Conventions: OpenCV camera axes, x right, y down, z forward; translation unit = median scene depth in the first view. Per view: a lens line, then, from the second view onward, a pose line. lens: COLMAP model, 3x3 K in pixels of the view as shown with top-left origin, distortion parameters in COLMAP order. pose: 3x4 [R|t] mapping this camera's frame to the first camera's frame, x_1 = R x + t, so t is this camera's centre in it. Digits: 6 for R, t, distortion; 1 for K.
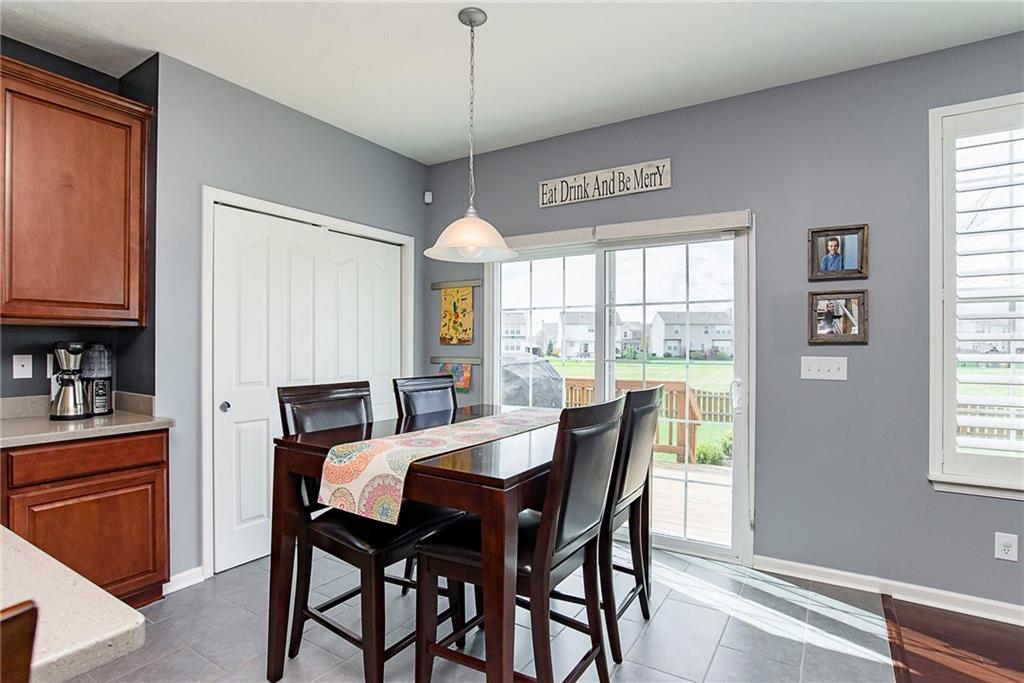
lens RADIAL K [[527.1, 0, 506.8], [0, 527.1, 343.7], [0, 0, 1]] dist [-0.043807, 0.014571]
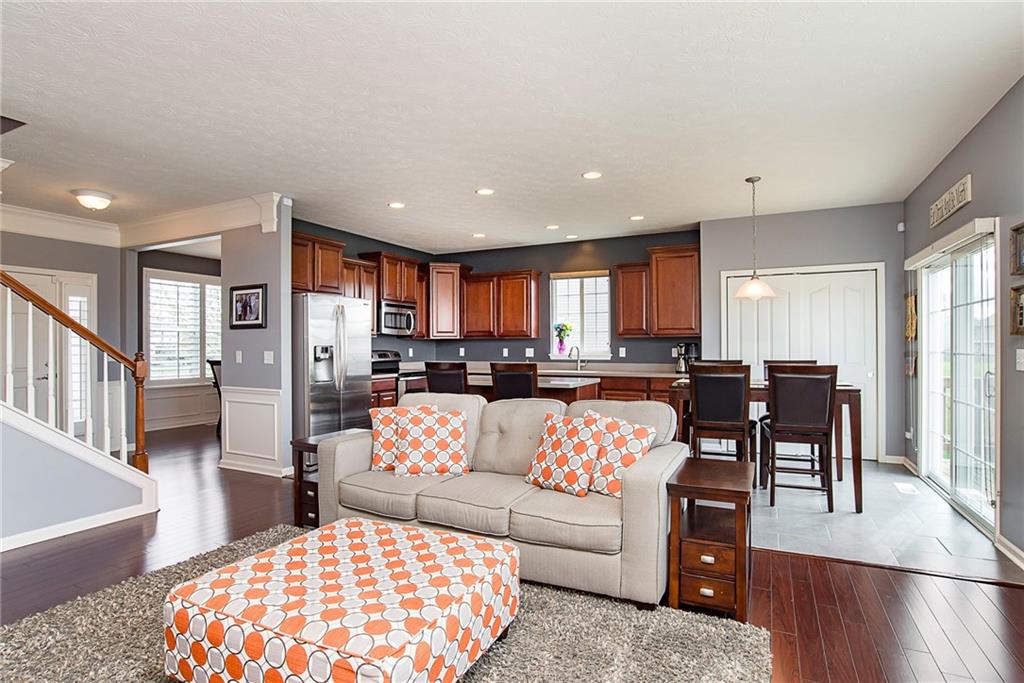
lens RADIAL K [[527.1, 0, 512.3], [0, 527.1, 340.6], [0, 0, 1]] dist [-0.043807, 0.014571]
pose [[0.117686, -0.016018, -0.992922, 1.677796], [0.008672, 0.999848, -0.015102, 0.016734], [0.993013, -0.006833, 0.117807, -0.160787]]
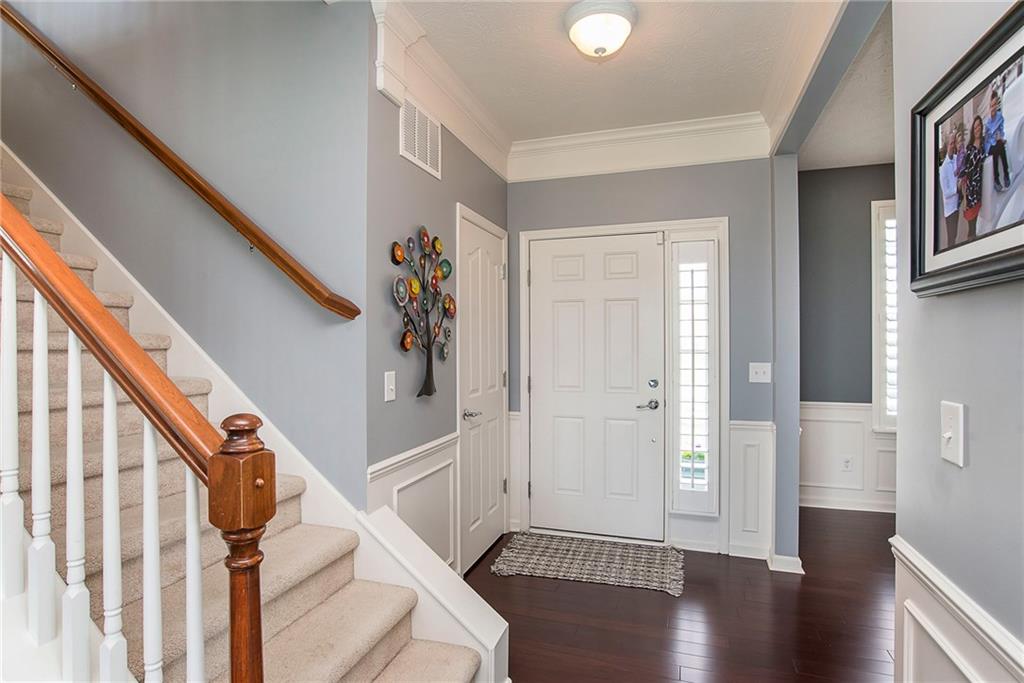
lens RADIAL K [[527.1, 0, 510.3], [0, 527.1, 343.1], [0, 0, 1]] dist [-0.043807, 0.014571]
pose [[-0.968730, -0.005060, -0.248064, -0.099031], [-0.003068, 0.999960, -0.008414, -0.023747], [0.248097, -0.007389, -0.968707, -0.695928]]
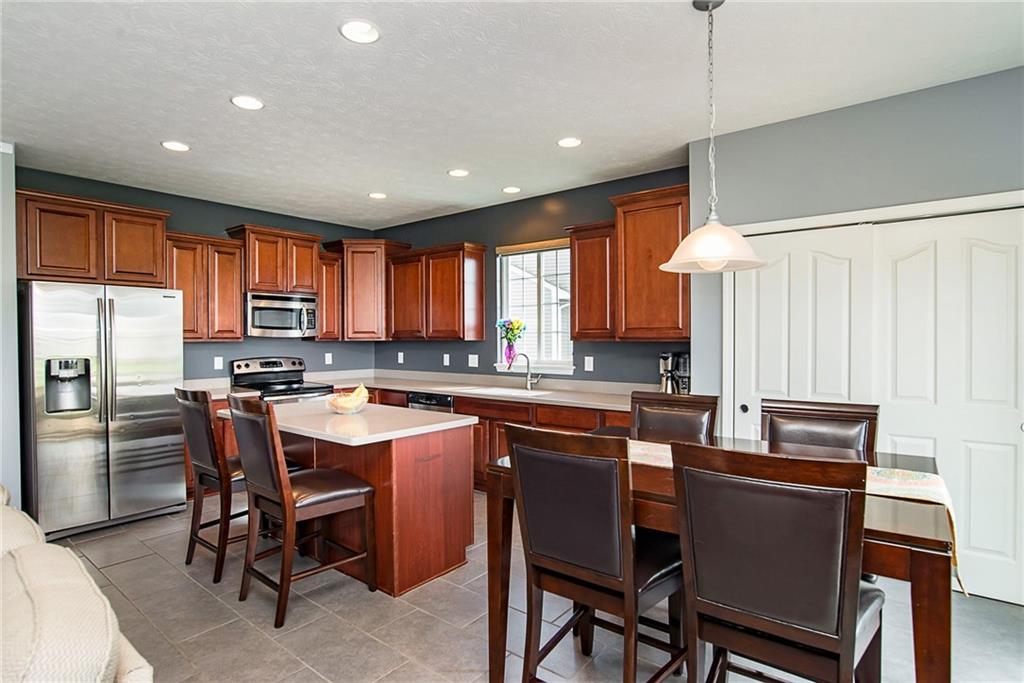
lens RADIAL K [[527.1, 0, 509.9], [0, 527.1, 339.2], [0, 0, 1]] dist [-0.043807, 0.014571]
pose [[-0.097447, -0.003706, -0.995234, 0.787203], [0.006800, 0.999967, -0.004389, -0.038703], [0.995218, -0.007195, -0.097418, 0.675913]]
